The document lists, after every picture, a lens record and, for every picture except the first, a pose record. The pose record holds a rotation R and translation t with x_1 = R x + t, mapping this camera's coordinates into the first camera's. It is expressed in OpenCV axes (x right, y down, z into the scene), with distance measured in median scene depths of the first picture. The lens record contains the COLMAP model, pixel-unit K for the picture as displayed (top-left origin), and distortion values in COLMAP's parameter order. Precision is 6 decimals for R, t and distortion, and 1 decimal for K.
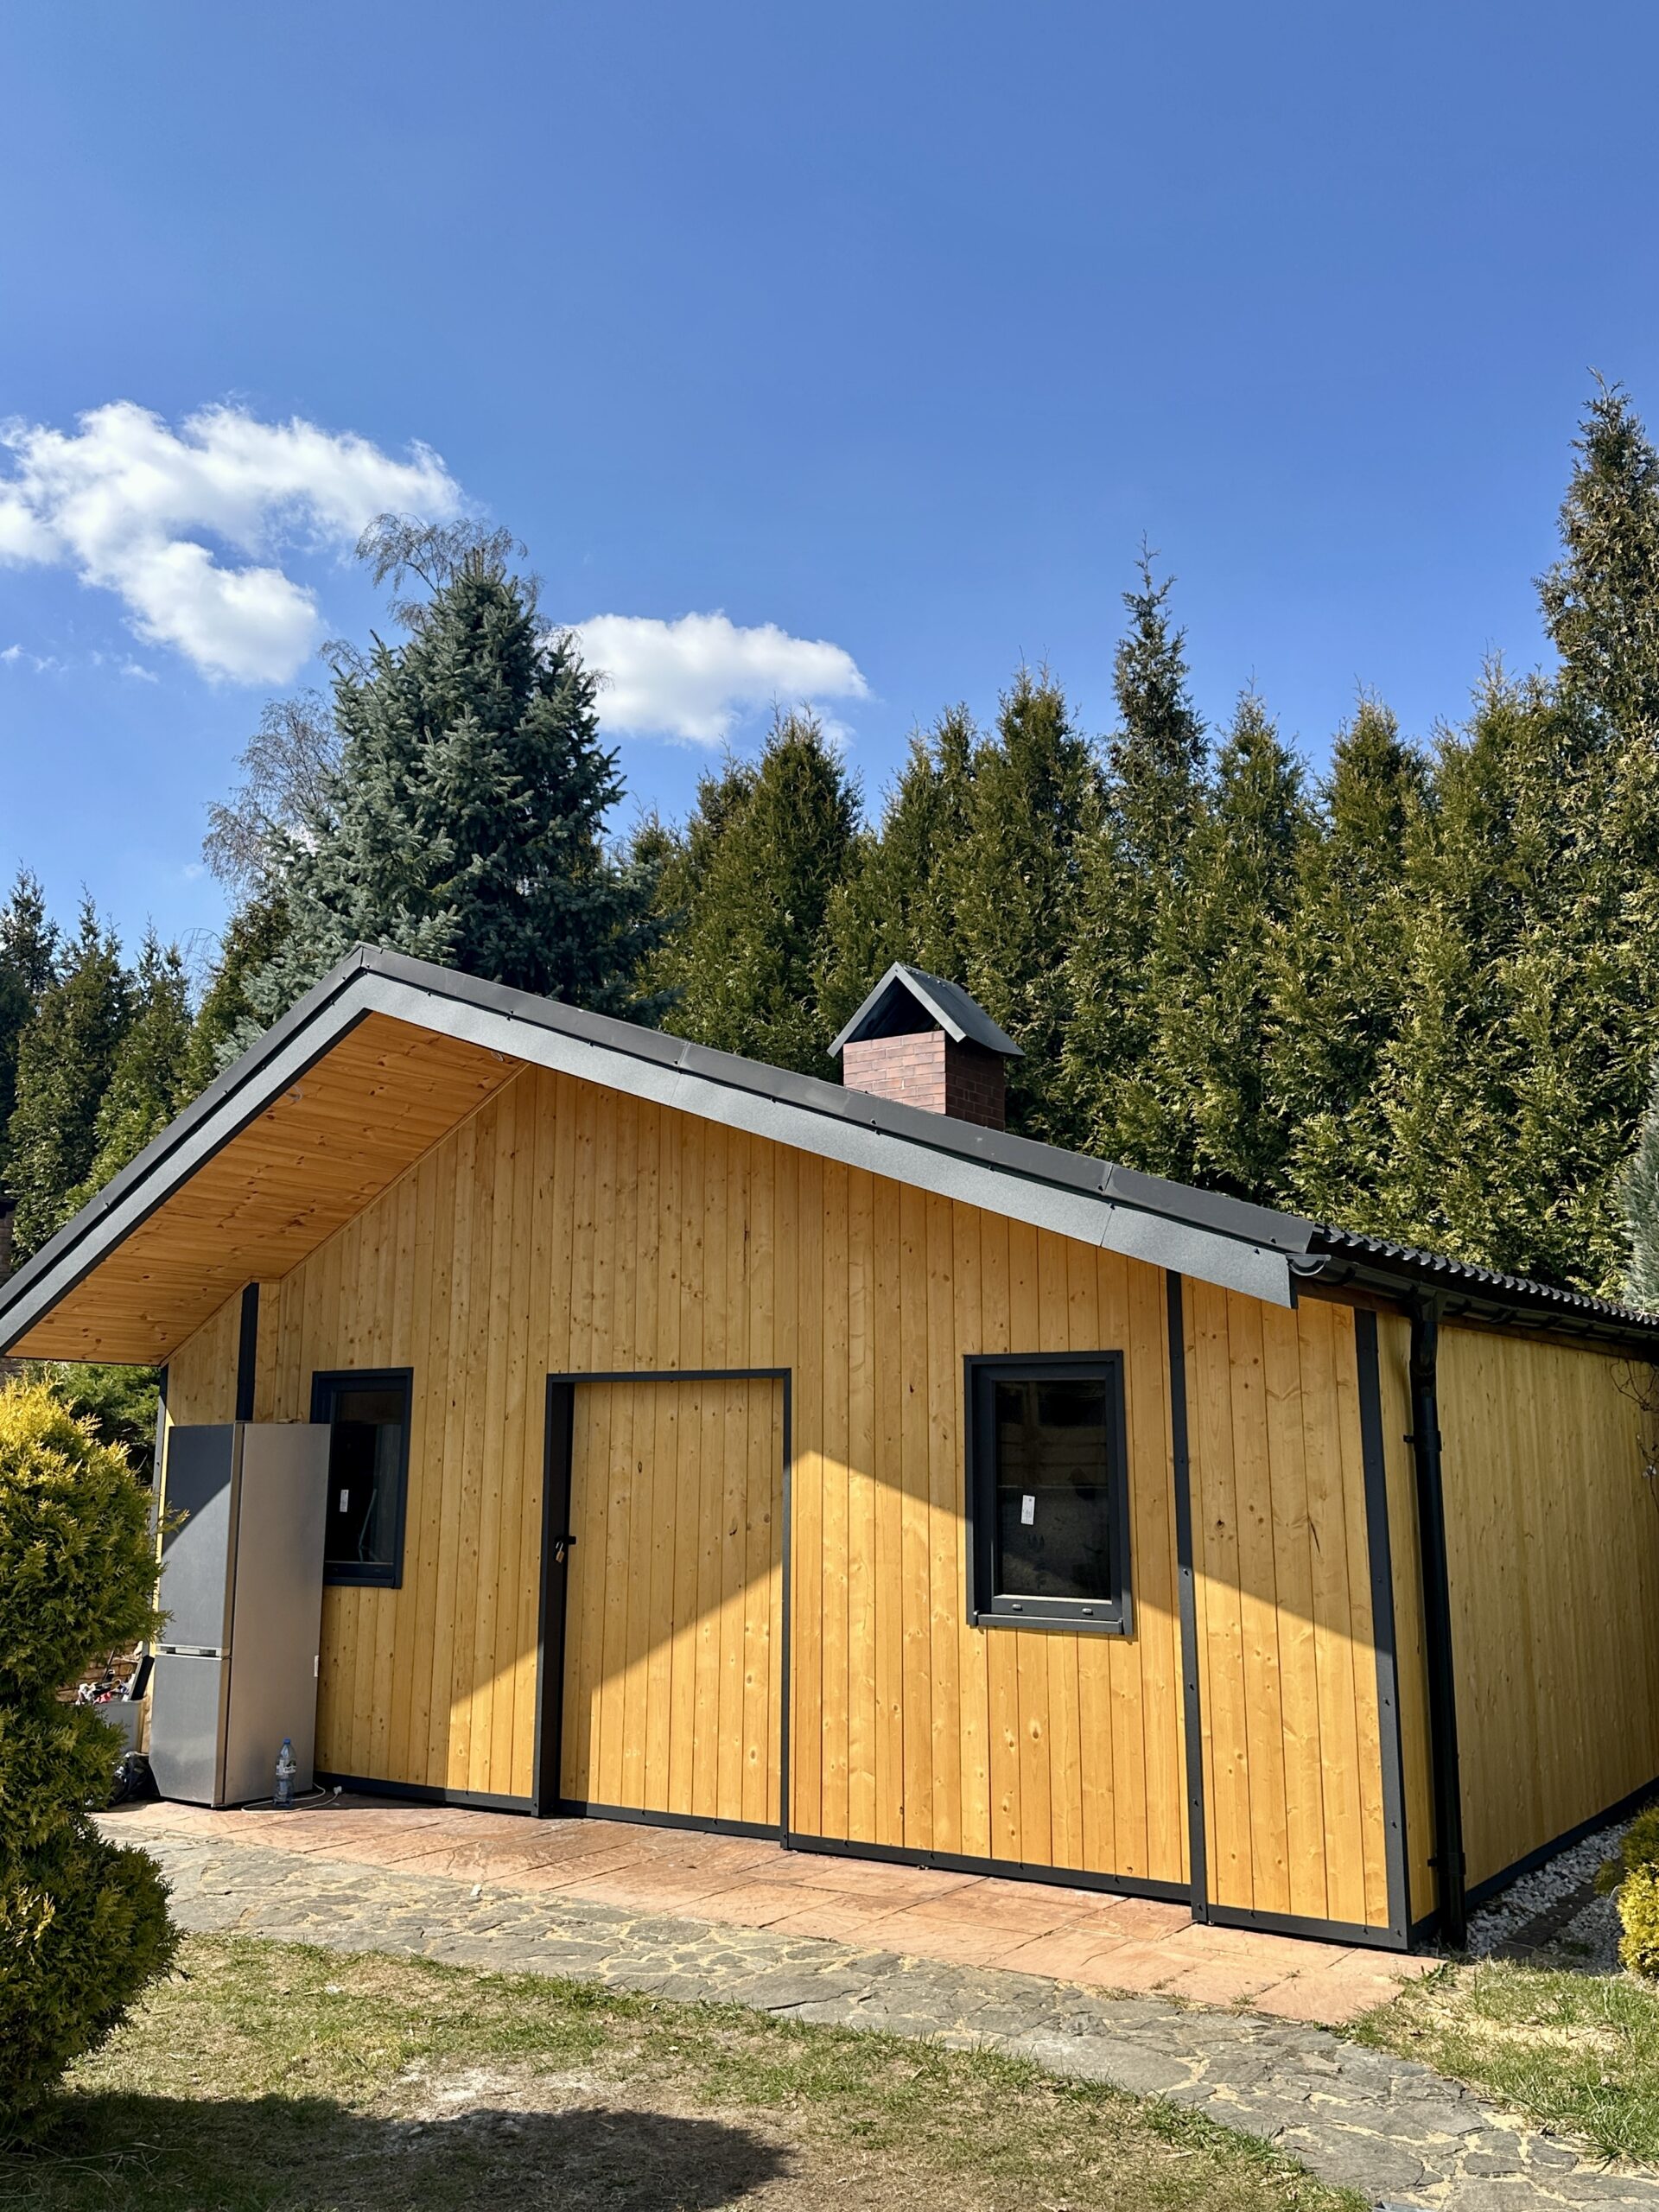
lens RADIAL K [[1901.5, 0, 845.8], [0, 1901.5, 1108.9], [0, 0, 1]] dist [0.112755, -0.036502]
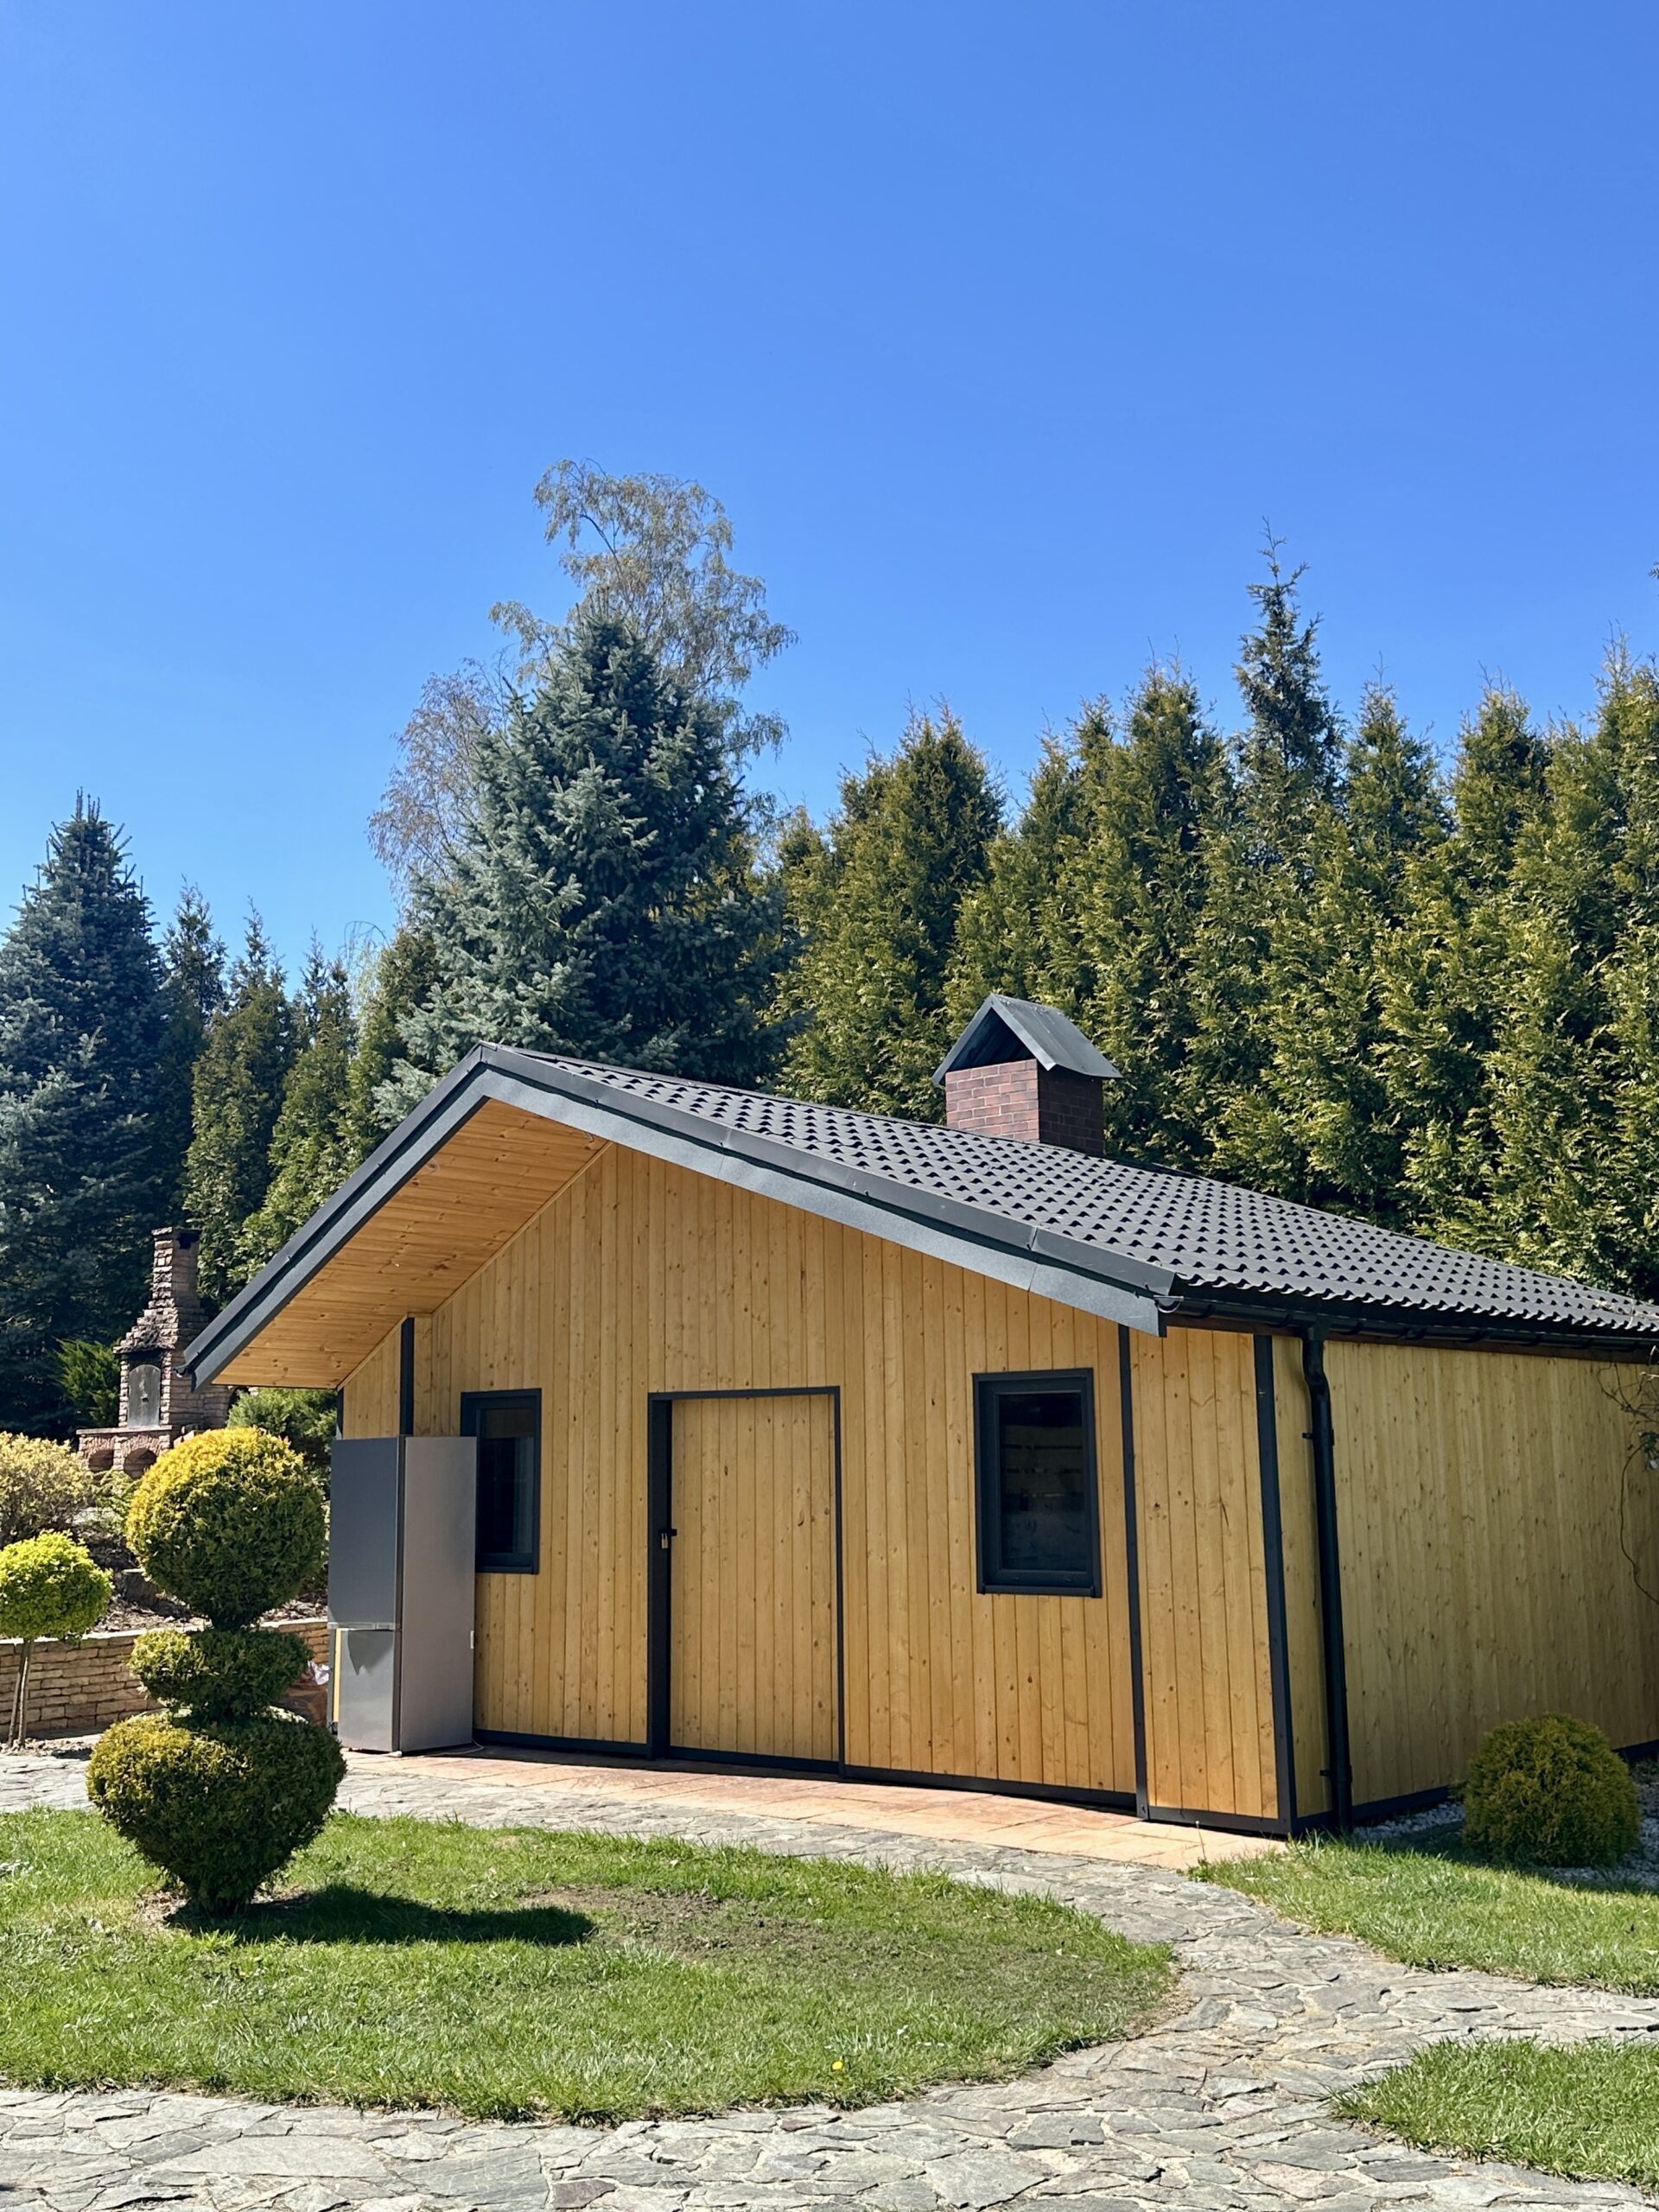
lens RADIAL K [[2402.2, 0, 823.4], [0, 2402.2, 1104.8], [0, 0, 1]] dist [0.141515, 0.000000]
pose [[0.989726, -0.032066, -0.139335, 0.119546], [0.035428, 0.999136, 0.021716, -0.049421], [0.138518, -0.026430, 0.990007, -0.331521]]
